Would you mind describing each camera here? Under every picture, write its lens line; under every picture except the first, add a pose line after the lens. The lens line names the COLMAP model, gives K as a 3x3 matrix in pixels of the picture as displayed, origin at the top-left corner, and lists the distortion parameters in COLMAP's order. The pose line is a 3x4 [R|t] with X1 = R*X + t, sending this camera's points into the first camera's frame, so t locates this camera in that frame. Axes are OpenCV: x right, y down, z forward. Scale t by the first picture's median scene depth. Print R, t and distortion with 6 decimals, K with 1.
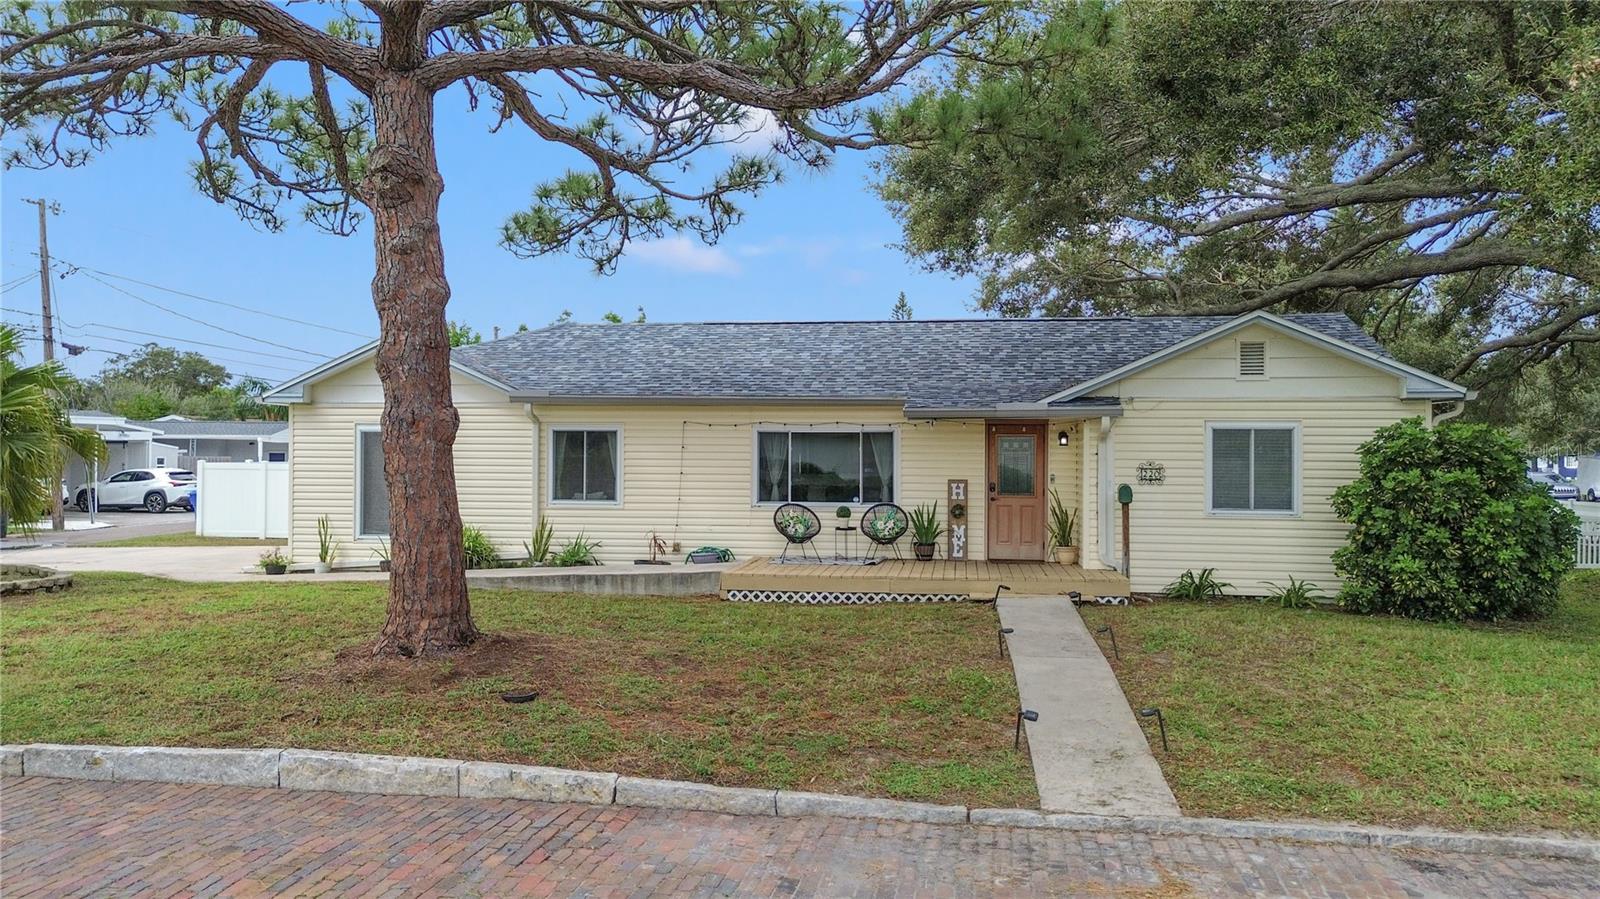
lens RADIAL K [[1175.5, 0, 800.0], [0, 1175.5, 449.5], [0, 0, 1]] dist [0.066813, -0.000468]
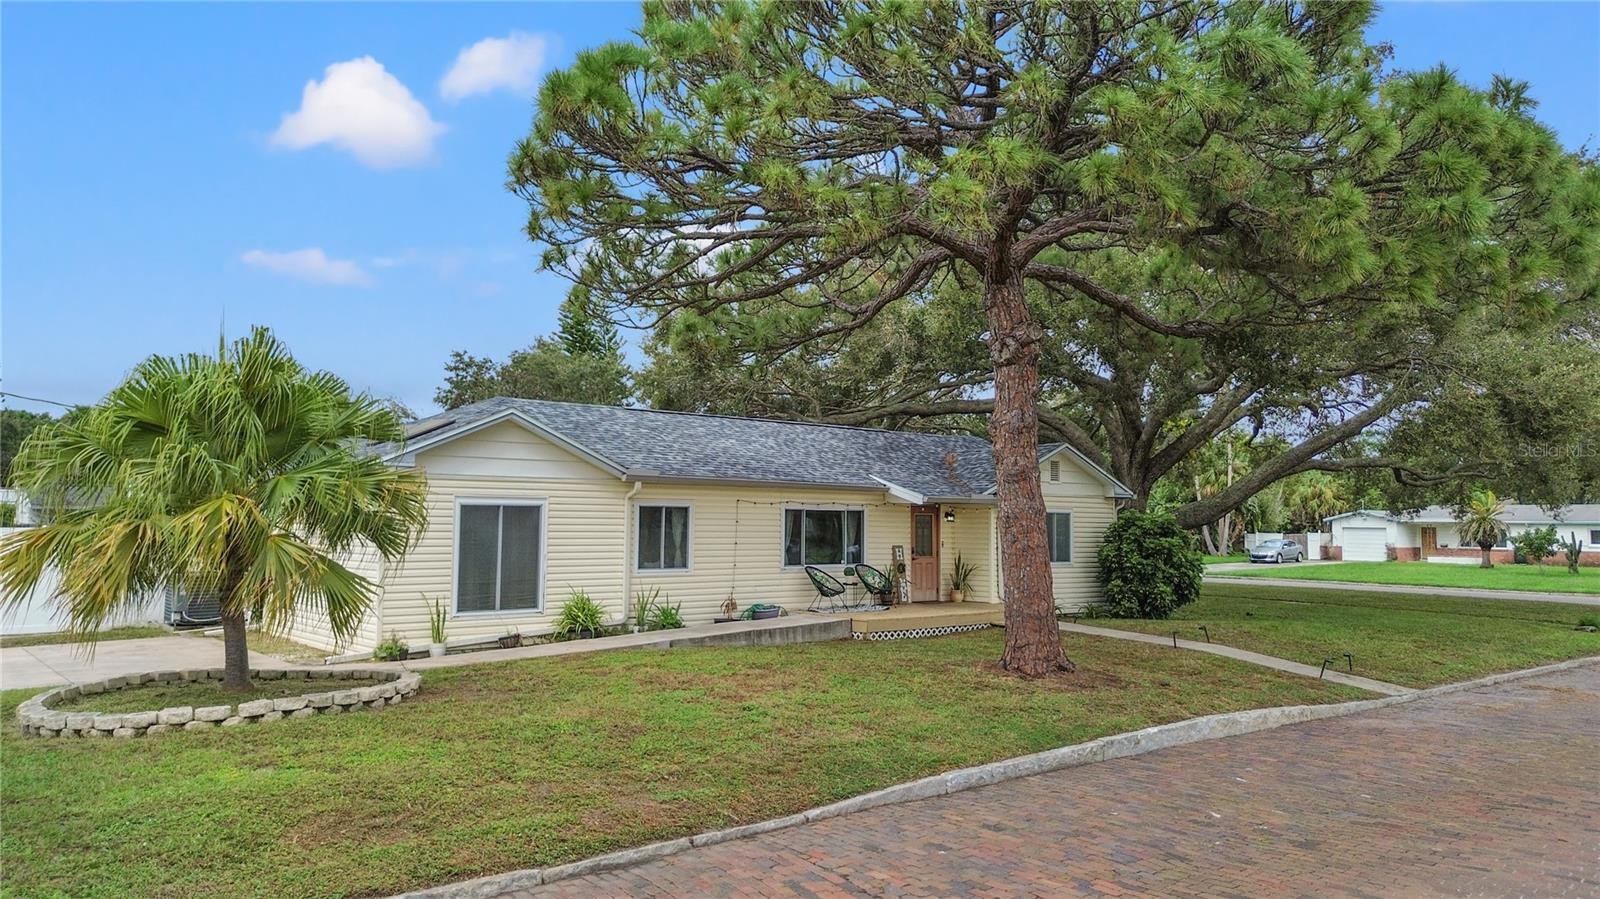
lens RADIAL K [[1131.3, 0, 800.0], [0, 1131.3, 449.5], [0, 0, 1]] dist [0.010585, -0.001684]
pose [[0.649913, 0.052575, 0.758188, -0.944084], [-0.003930, 0.997824, -0.065823, 0.000471], [-0.759998, 0.039799, 0.648705, 0.207604]]
